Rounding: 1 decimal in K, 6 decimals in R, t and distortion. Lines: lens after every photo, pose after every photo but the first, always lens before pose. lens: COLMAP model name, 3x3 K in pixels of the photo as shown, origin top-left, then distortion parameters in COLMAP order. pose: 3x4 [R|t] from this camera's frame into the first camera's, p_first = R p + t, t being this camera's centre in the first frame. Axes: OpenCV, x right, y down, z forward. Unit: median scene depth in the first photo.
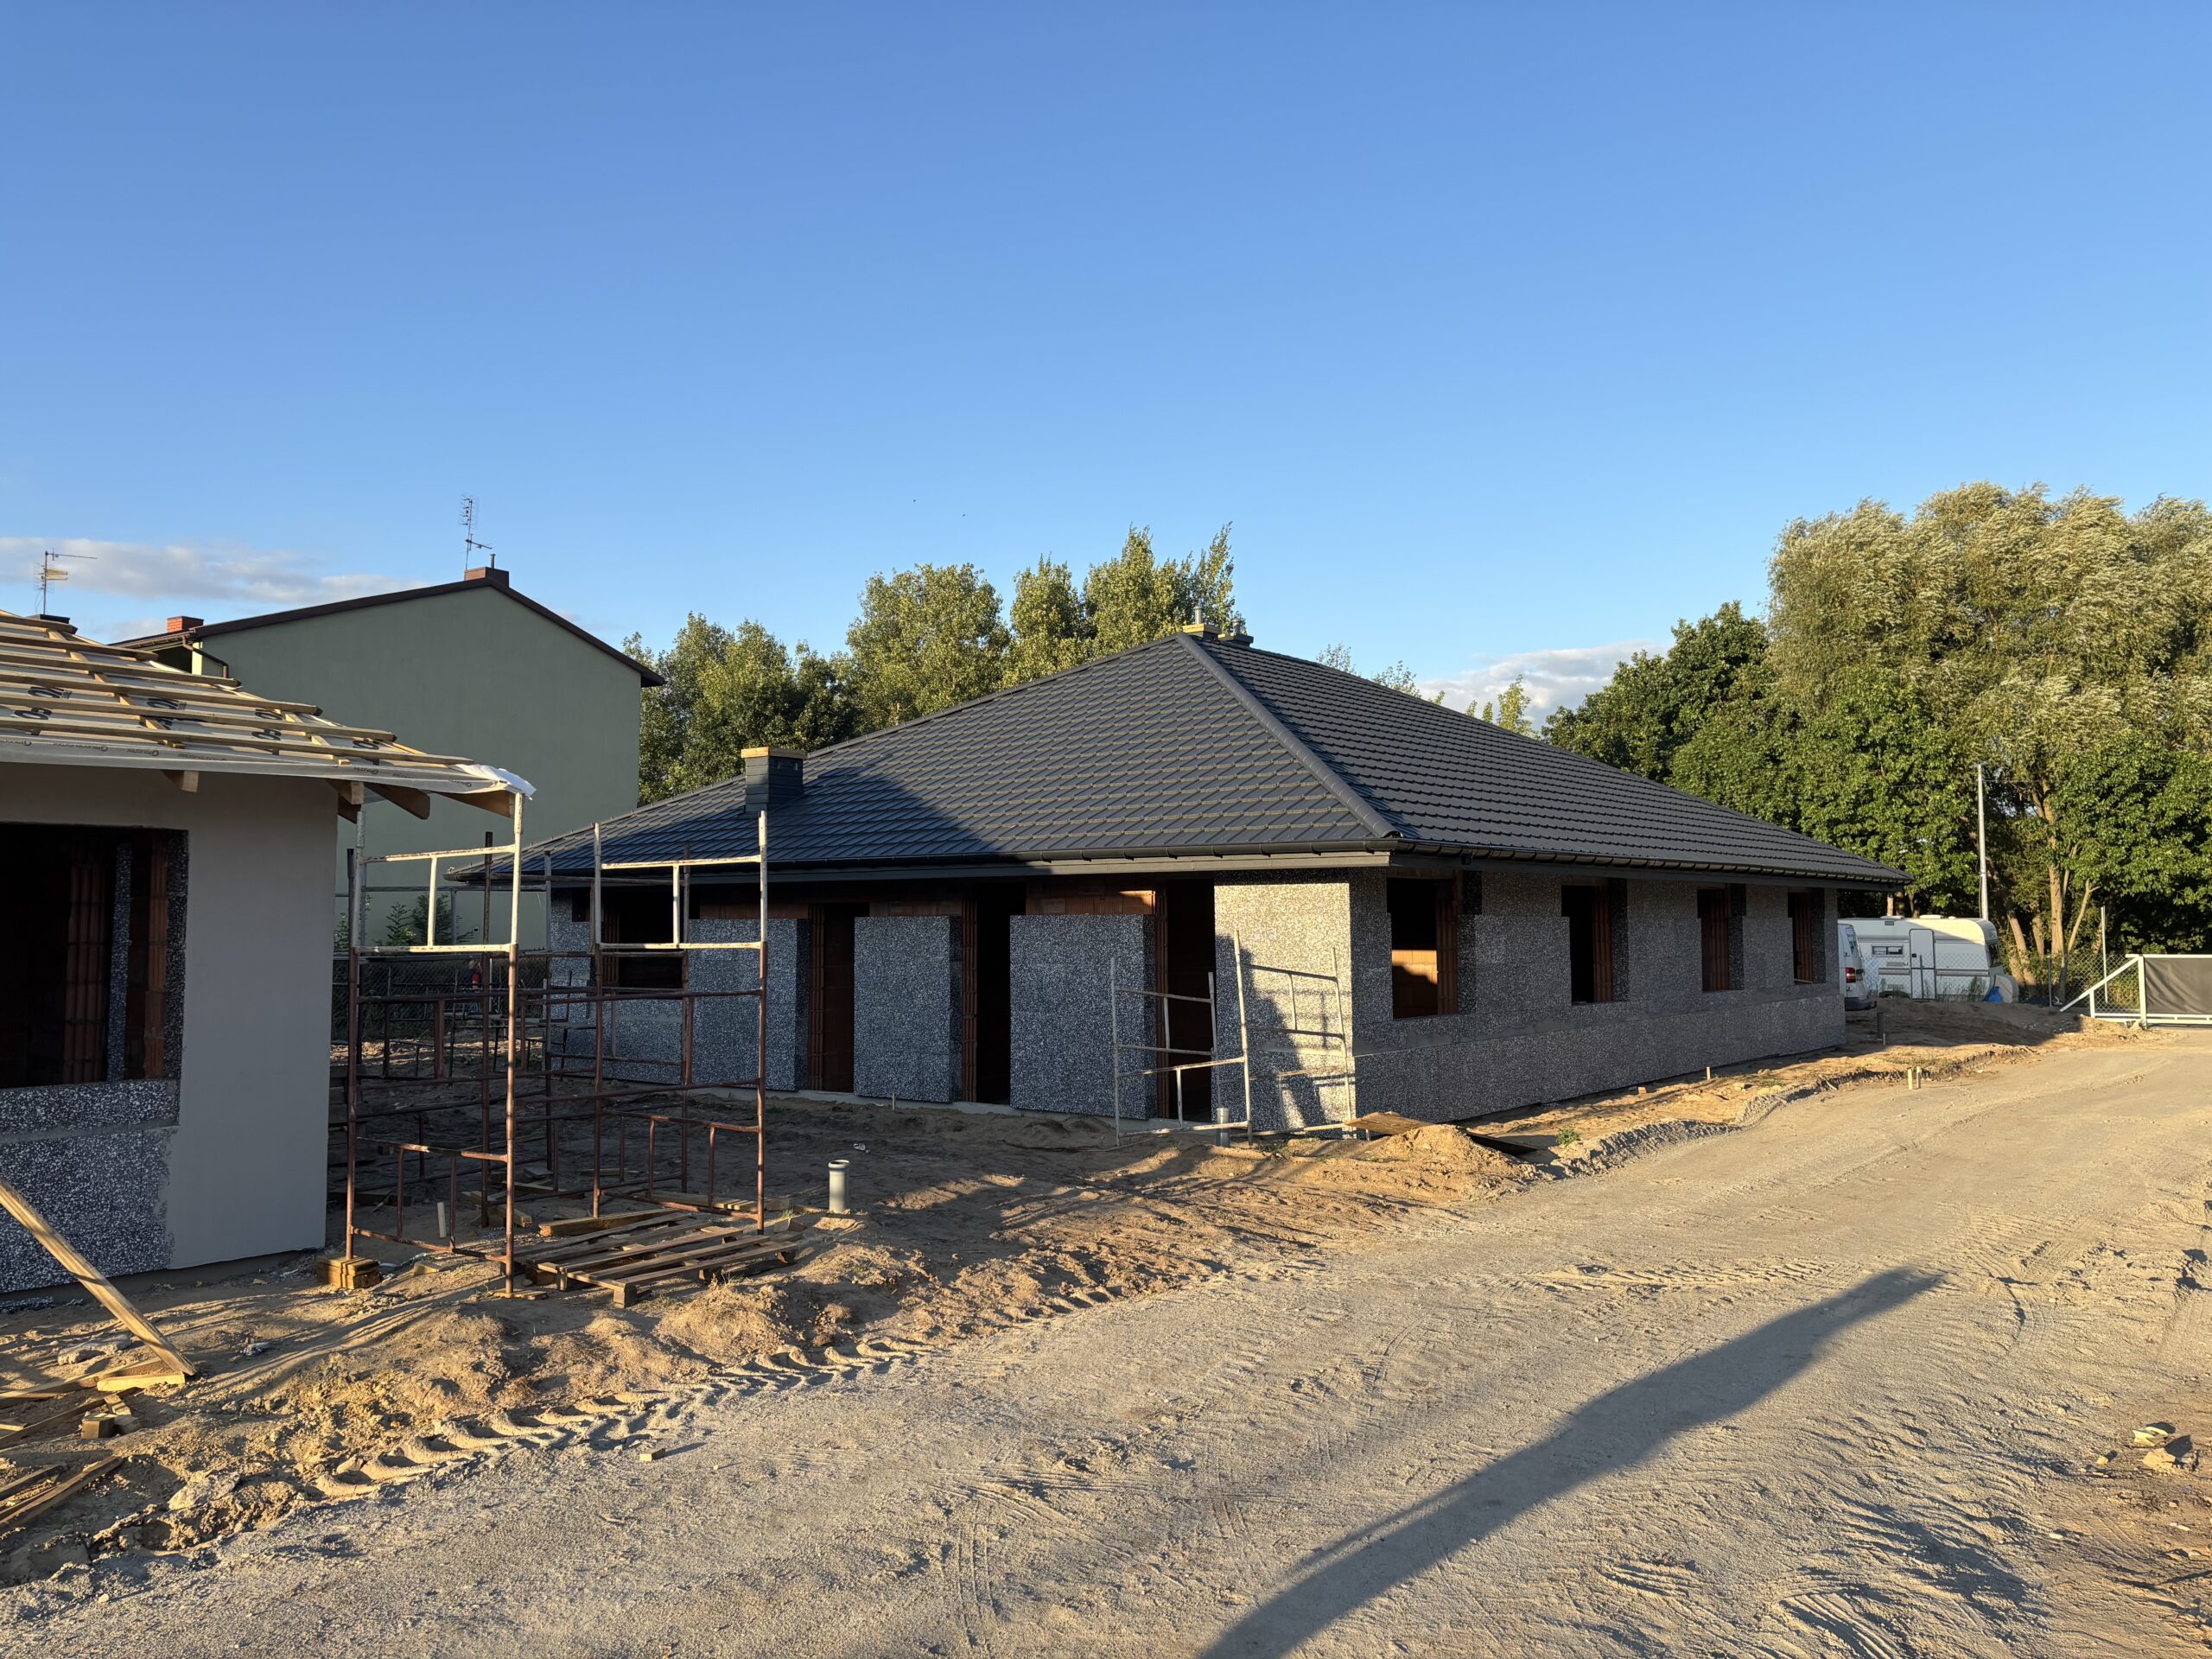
lens RADIAL K [[1673.6, 0, 1098.6], [0, 1673.6, 832.6], [0, 0, 1]] dist [0.084070, -0.090370]
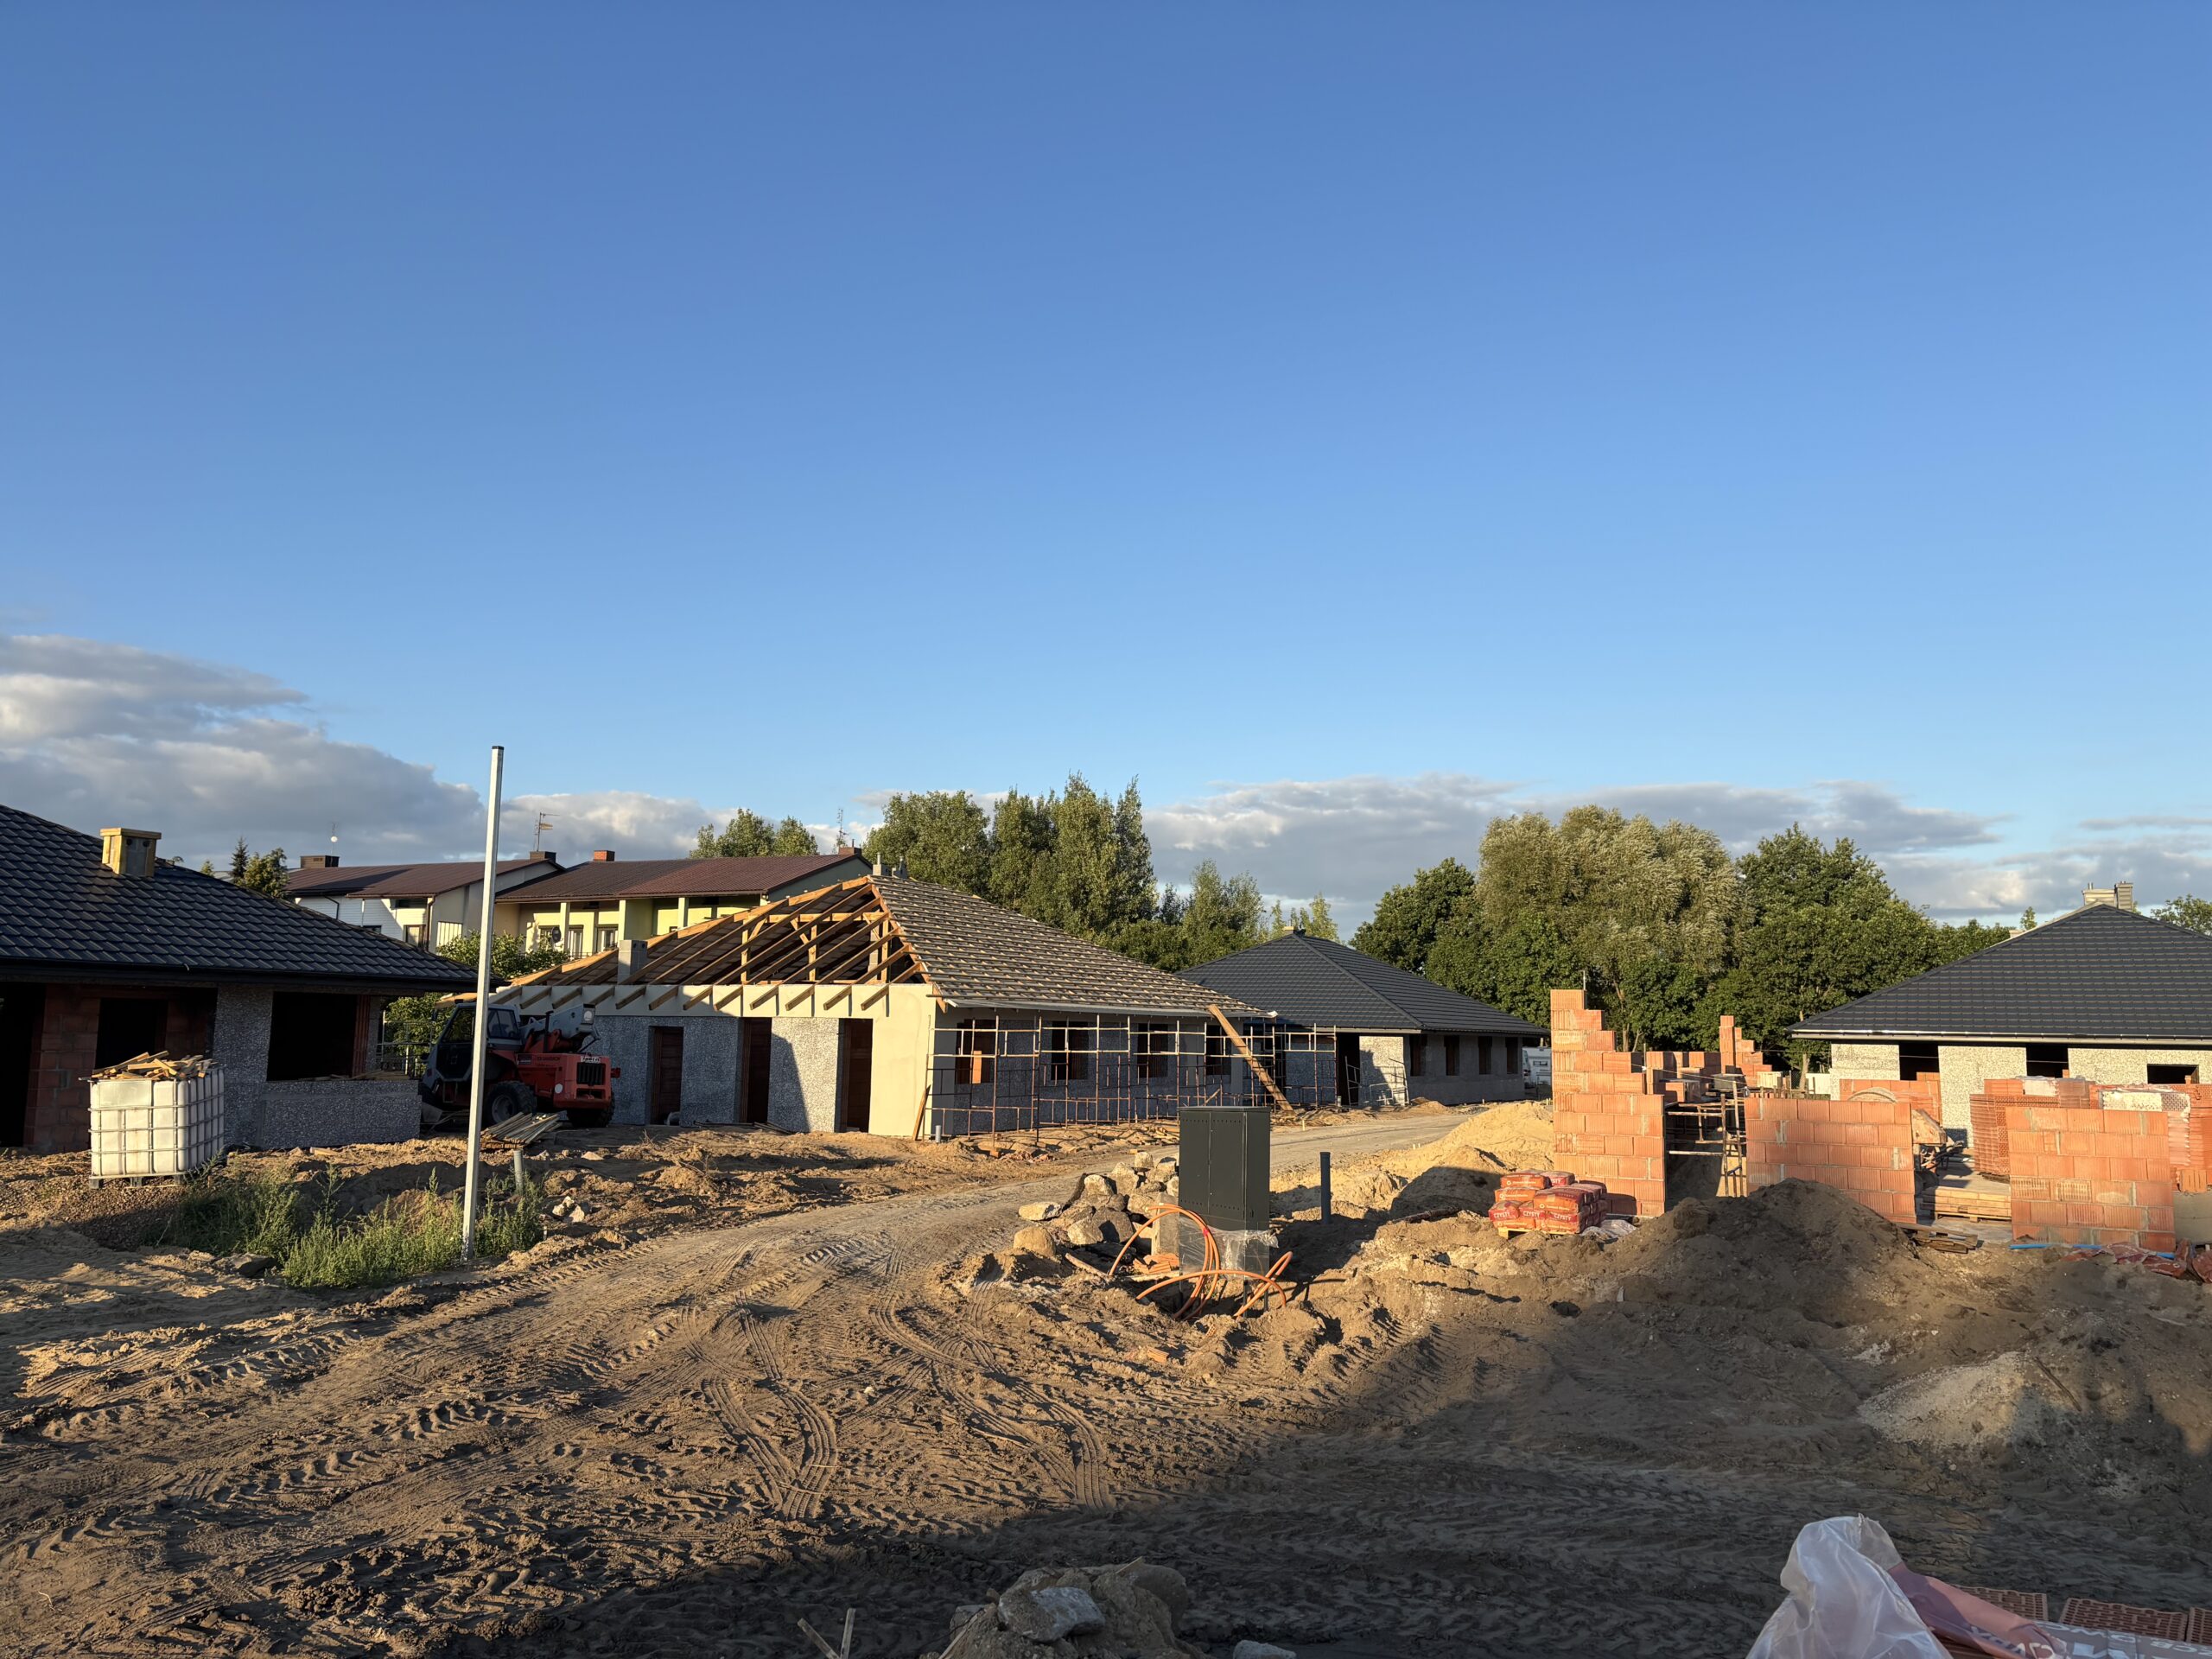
lens RADIAL K [[1673.6, 0, 1098.6], [0, 1673.6, 832.6], [0, 0, 1]] dist [0.084070, -0.090370]
pose [[0.983134, 0.042398, 0.177905, -0.340887], [-0.030502, 0.997145, -0.069080, -0.039979], [-0.180326, 0.062489, 0.981620, -0.721517]]
